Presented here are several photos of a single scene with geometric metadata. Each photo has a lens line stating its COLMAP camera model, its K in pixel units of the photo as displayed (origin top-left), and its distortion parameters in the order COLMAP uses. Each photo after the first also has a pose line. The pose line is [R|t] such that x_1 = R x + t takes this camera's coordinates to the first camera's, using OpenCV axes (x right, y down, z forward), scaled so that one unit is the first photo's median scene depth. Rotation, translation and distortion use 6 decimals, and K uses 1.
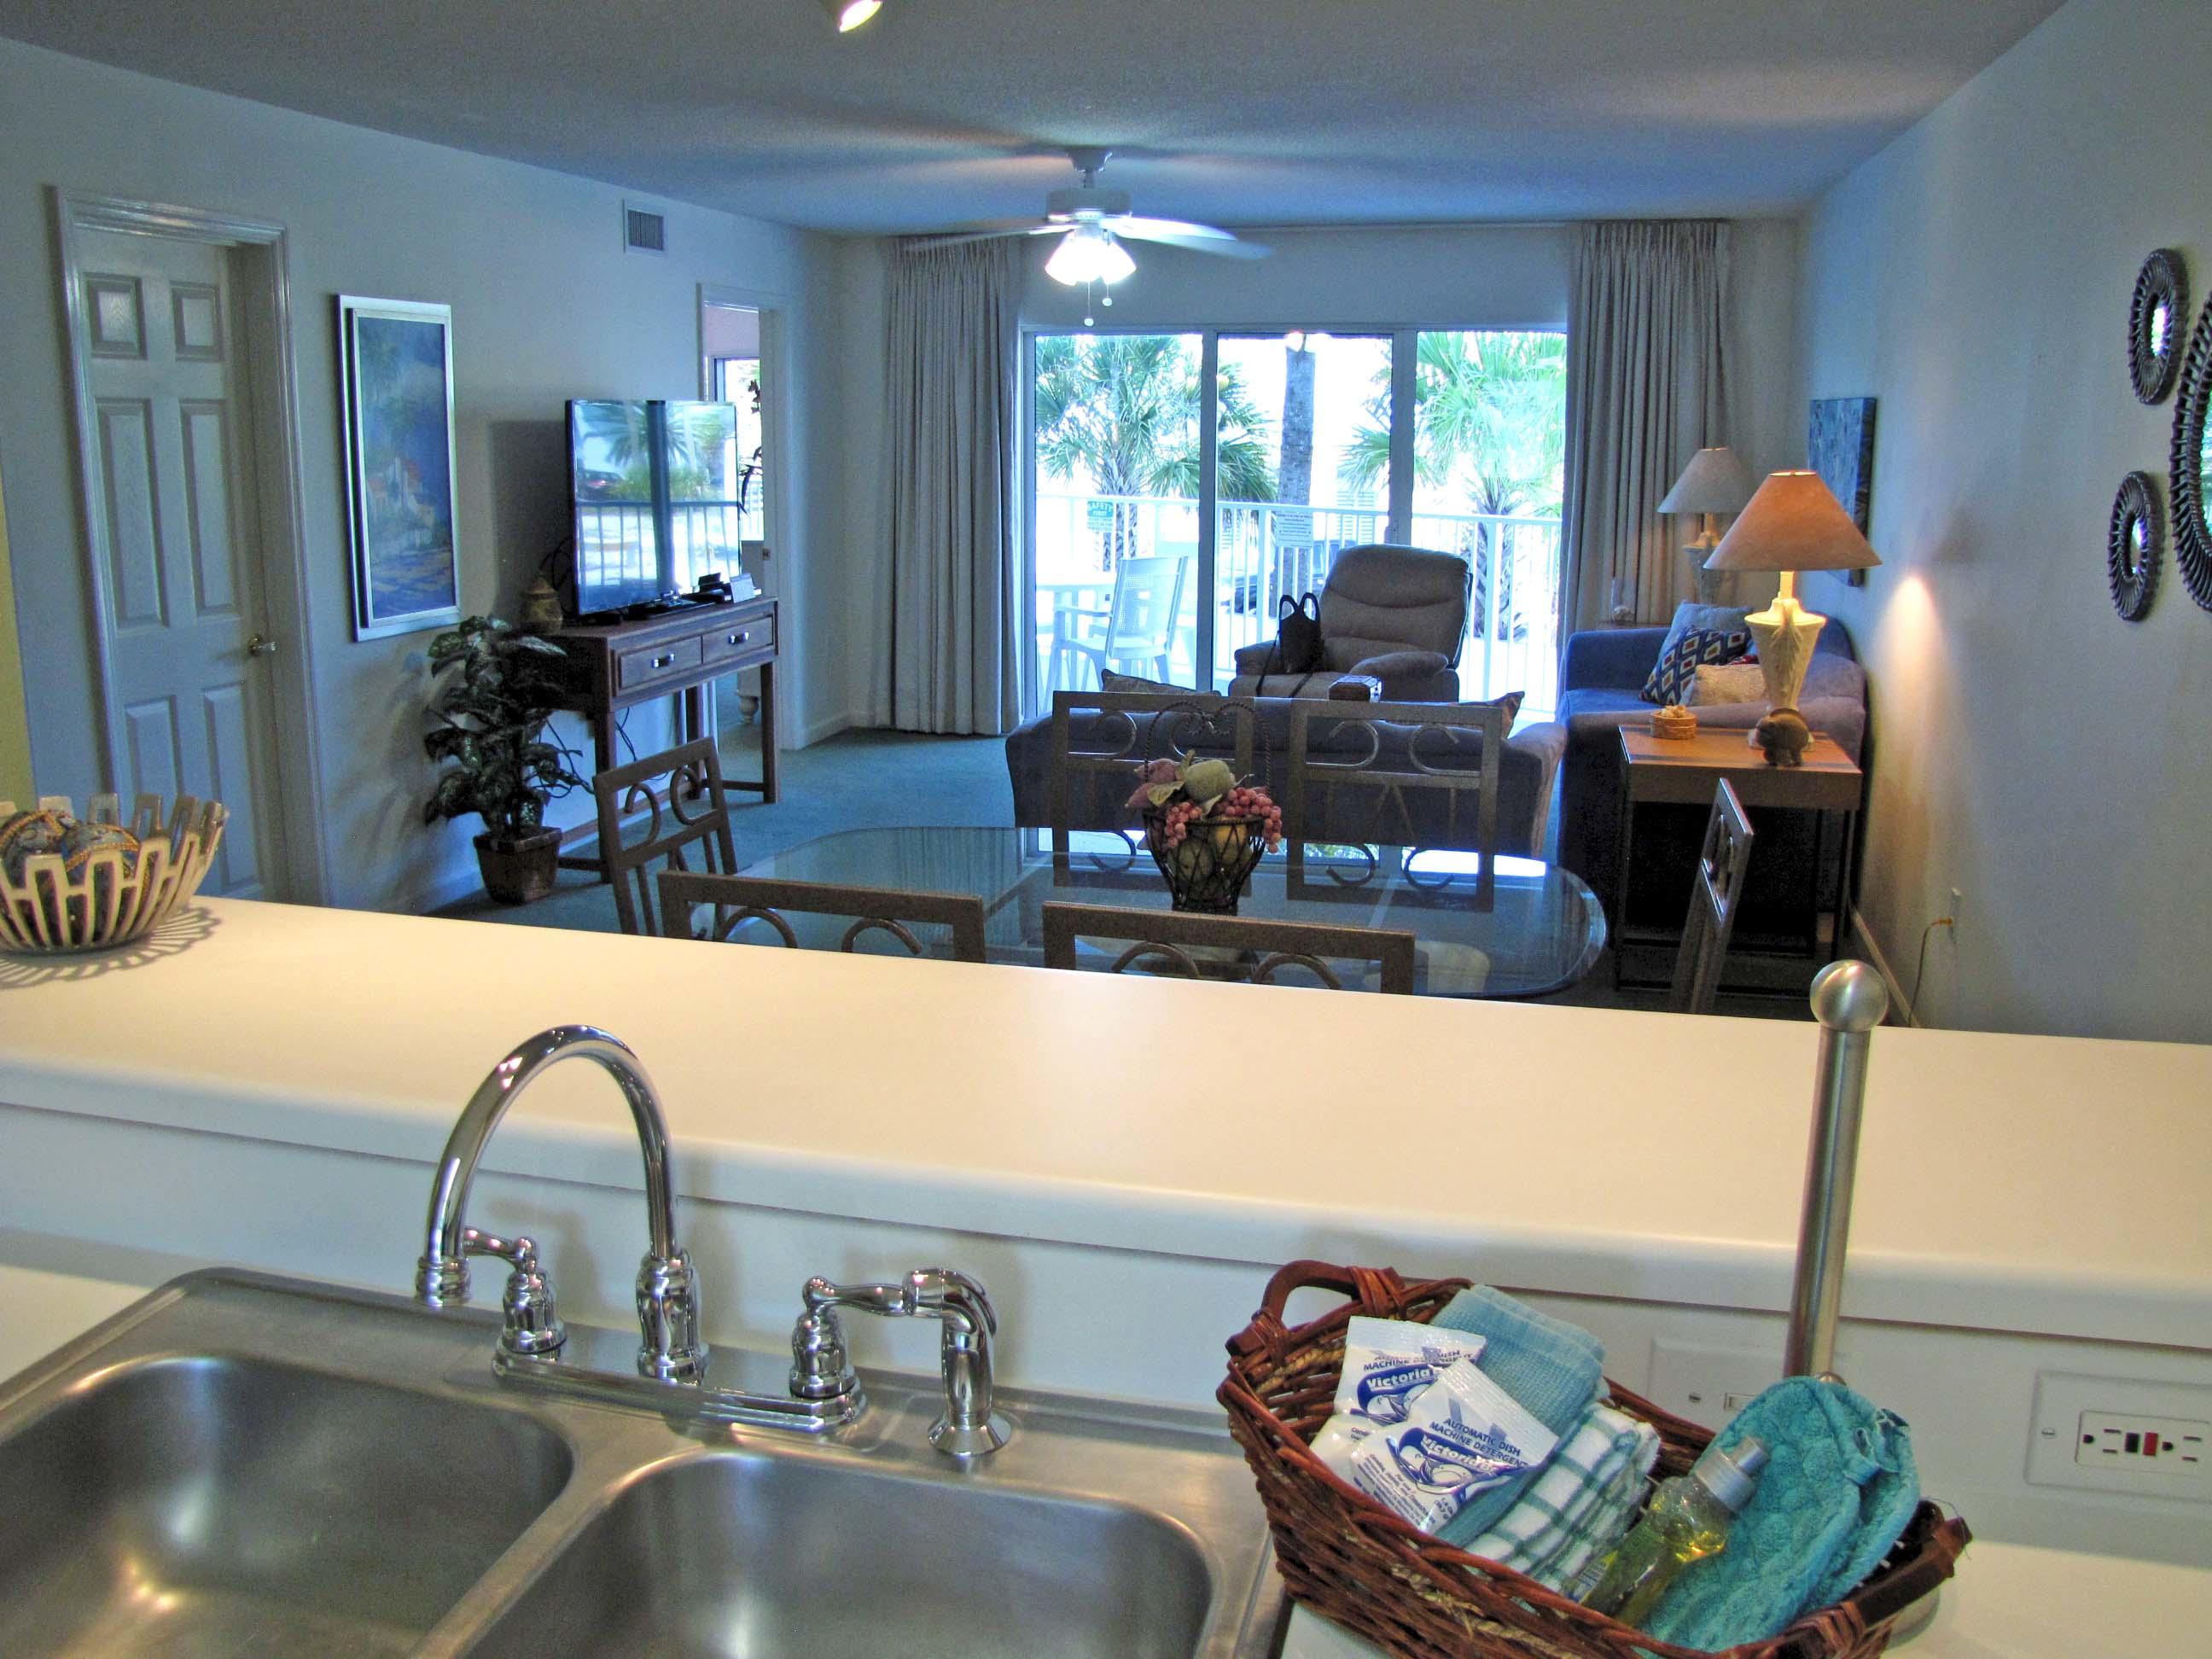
lens RADIAL K [[1857.1, 0, 1106.0], [0, 1857.1, 829.5], [0, 0, 1]] dist [-0.183389, 0.159551]
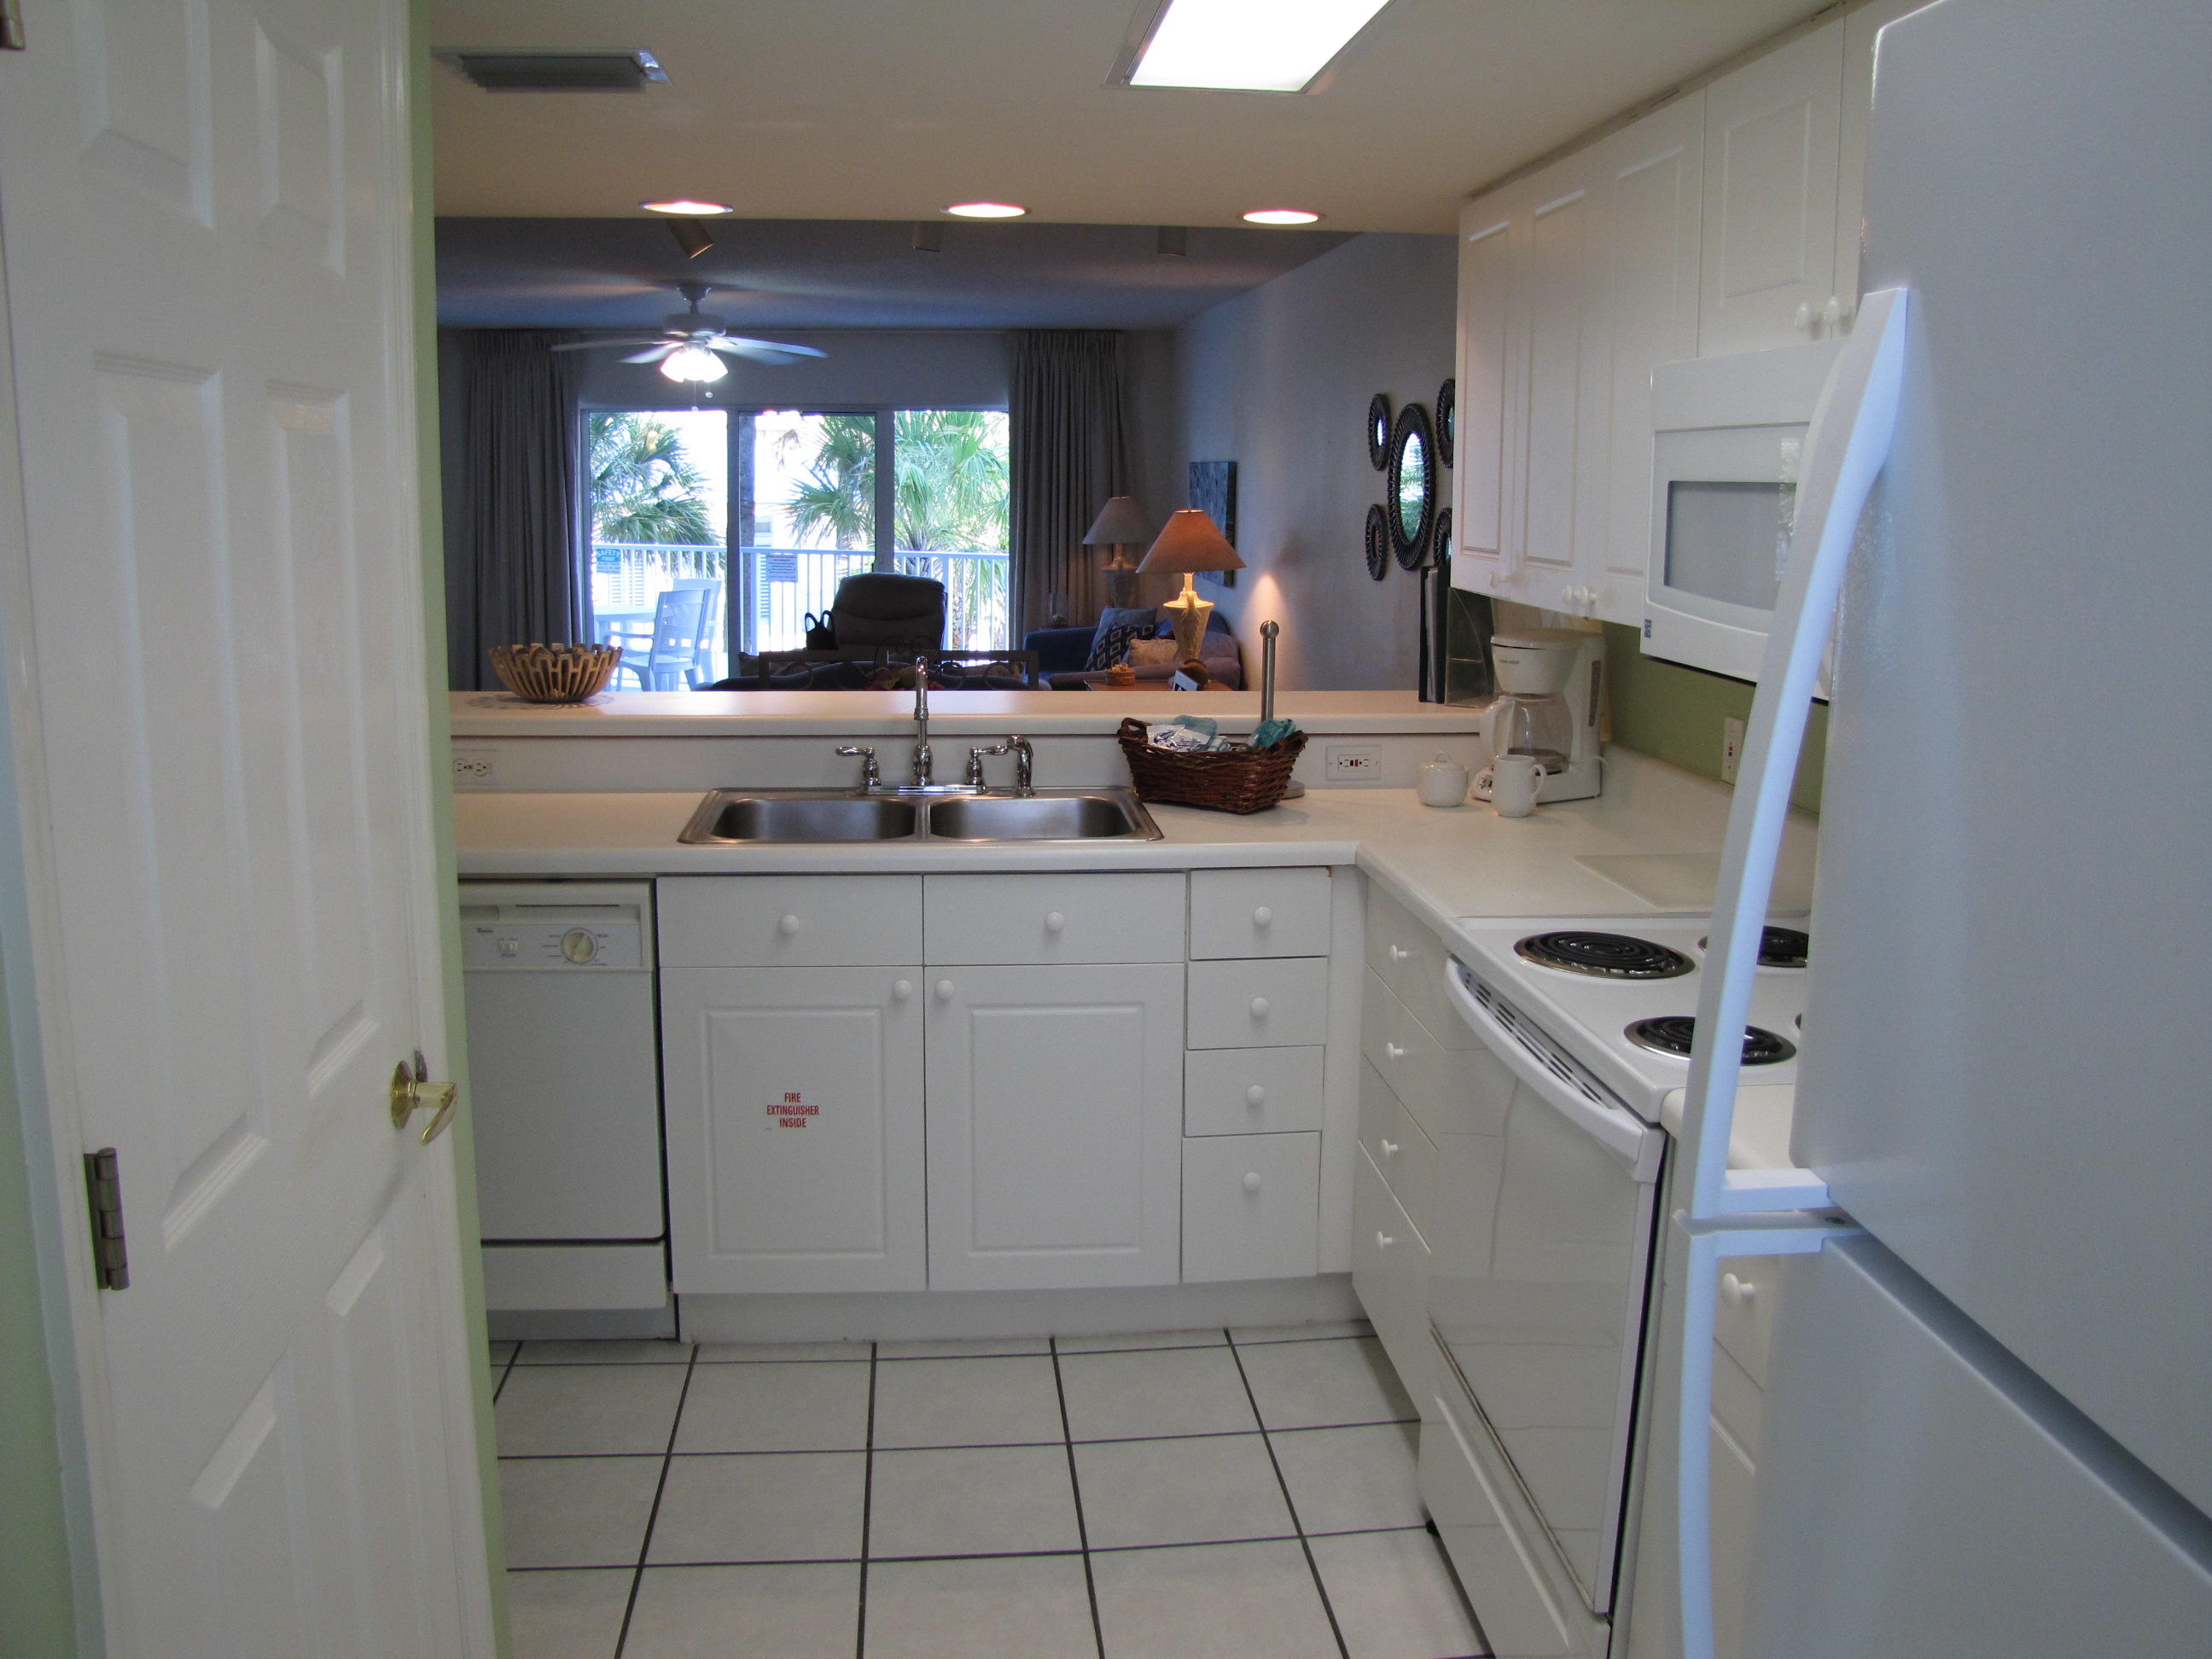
lens RADIAL K [[1857.1, 0, 1106.0], [0, 1857.1, 829.5], [0, 0, 1]] dist [-0.183389, 0.159551]
pose [[0.943187, -0.052925, 0.328021, -0.147692], [0.062687, 0.997848, -0.019250, 0.067914], [-0.326296, 0.038719, 0.944474, -0.311151]]
